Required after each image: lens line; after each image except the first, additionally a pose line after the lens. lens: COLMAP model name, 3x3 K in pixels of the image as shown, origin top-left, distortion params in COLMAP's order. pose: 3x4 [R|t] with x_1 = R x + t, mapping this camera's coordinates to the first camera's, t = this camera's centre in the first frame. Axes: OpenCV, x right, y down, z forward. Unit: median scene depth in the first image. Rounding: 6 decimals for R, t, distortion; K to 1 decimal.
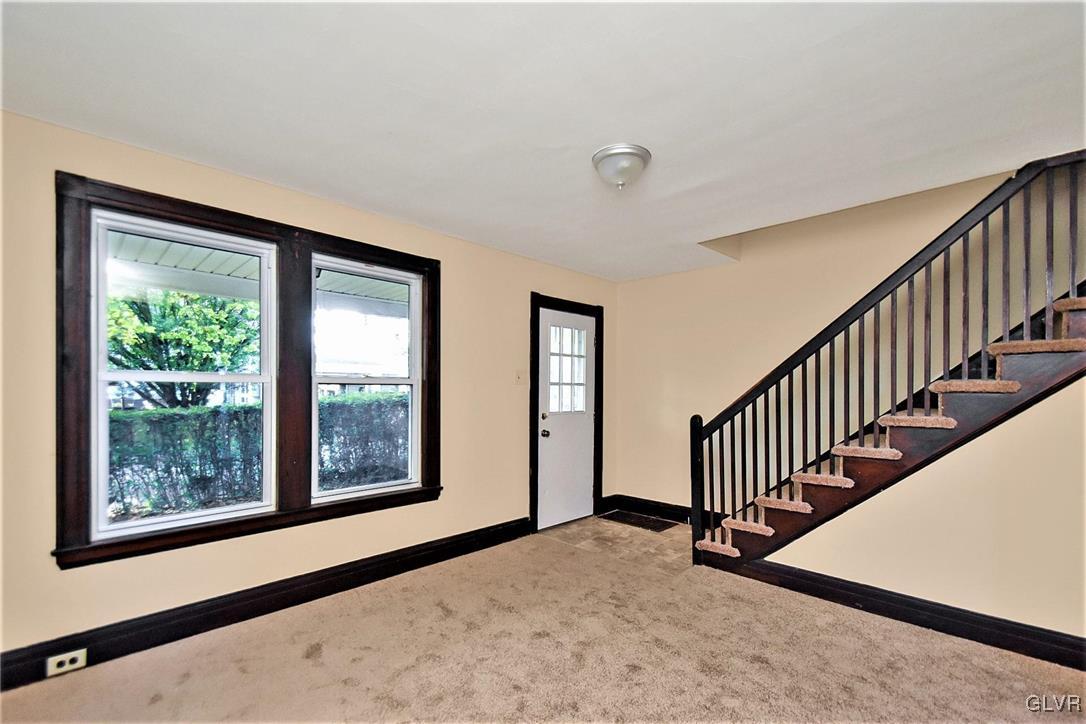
lens RADIAL K [[475.1, 0, 541.1], [0, 475.1, 390.3], [0, 0, 1]] dist [0.001374, -0.000160]
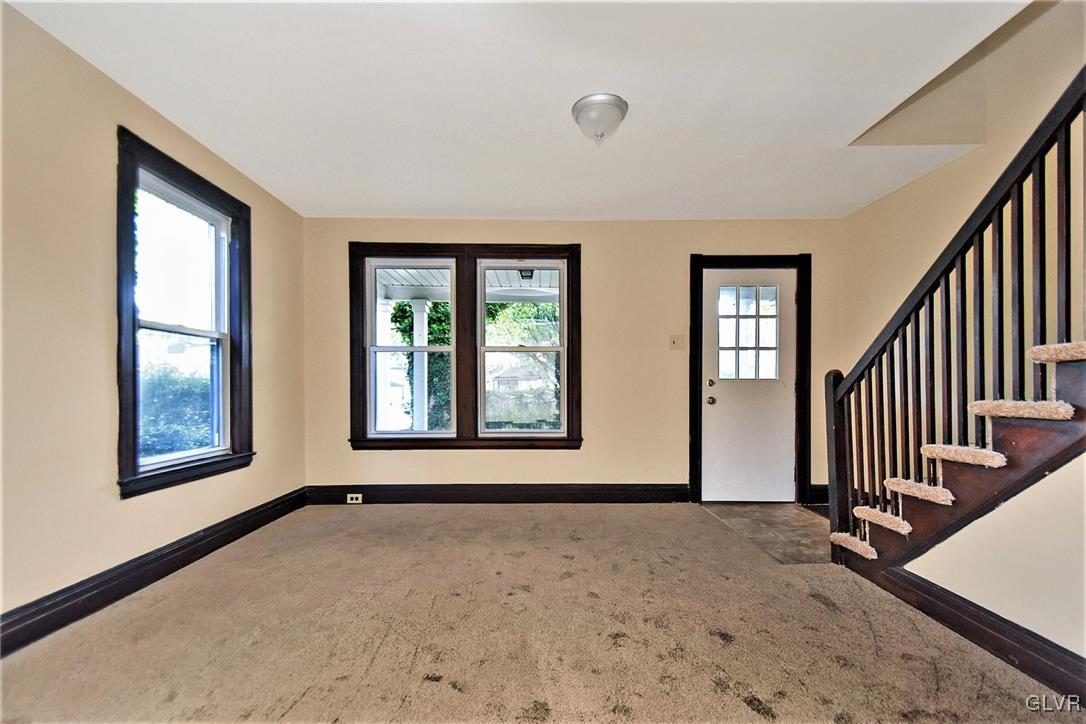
lens RADIAL K [[476.4, 0, 542.7], [0, 476.4, 386.1], [0, 0, 1]] dist [0.024290, -0.000323]
pose [[0.707676, -0.005685, -0.706514, 0.546005], [0.002635, 0.999982, -0.005407, 0.081241], [0.706532, 0.001965, 0.707678, 0.106582]]
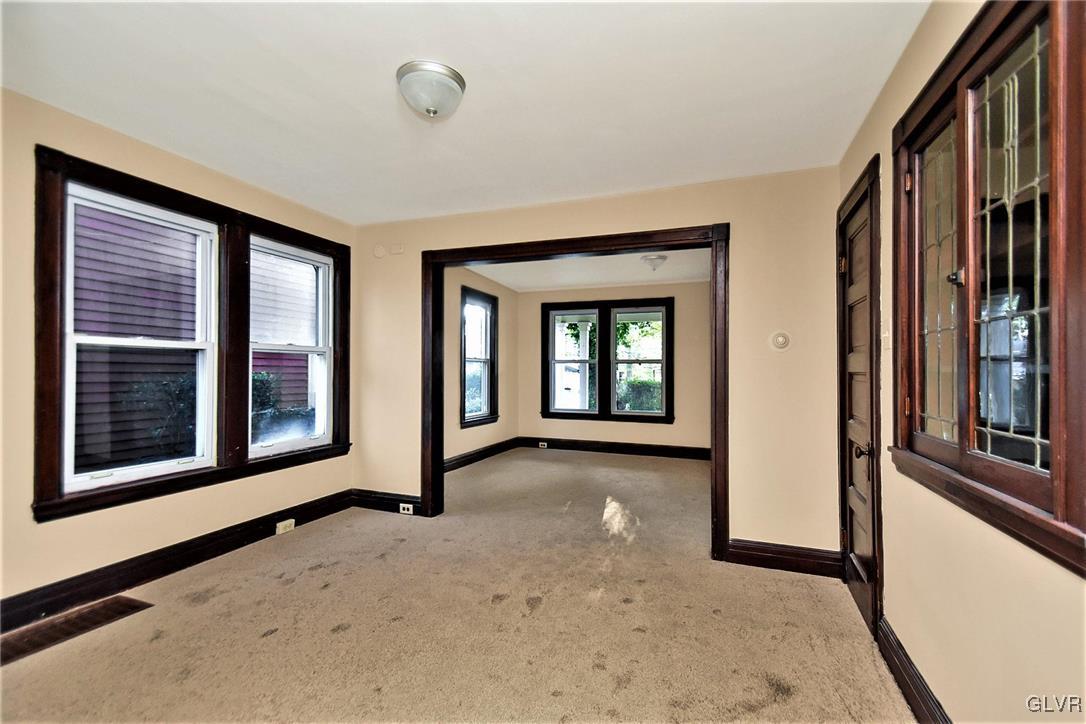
lens RADIAL K [[477.5, 0, 542.4], [0, 477.5, 370.4], [0, 0, 1]] dist [0.023413, -0.000060]
pose [[0.402882, -0.002076, -0.915249, 1.303737], [-0.006236, 0.999968, -0.005013, 0.032014], [0.915231, 0.007727, 0.402857, -0.236869]]
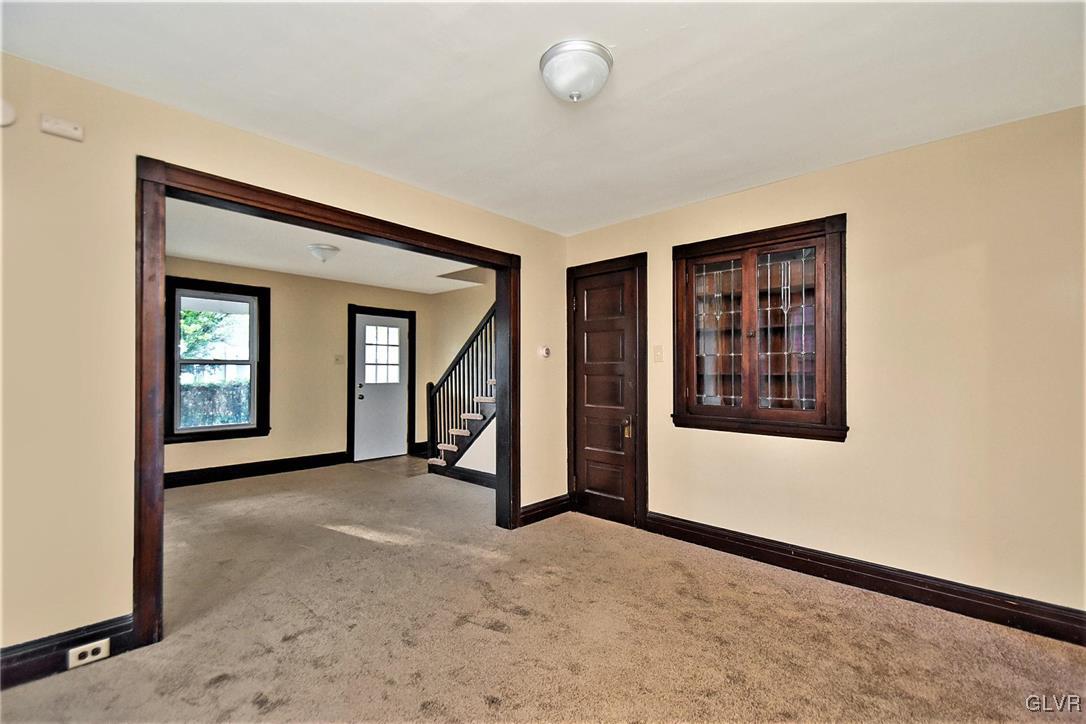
lens RADIAL K [[470.5, 0, 553.0], [0, 470.5, 369.5], [0, 0, 1]] dist [-0.001611, -0.000408]
pose [[0.999163, -0.004656, 0.040636, 0.686094], [0.005127, 0.999921, -0.011487, 0.029491], [-0.040579, 0.011686, 0.999108, -0.638065]]
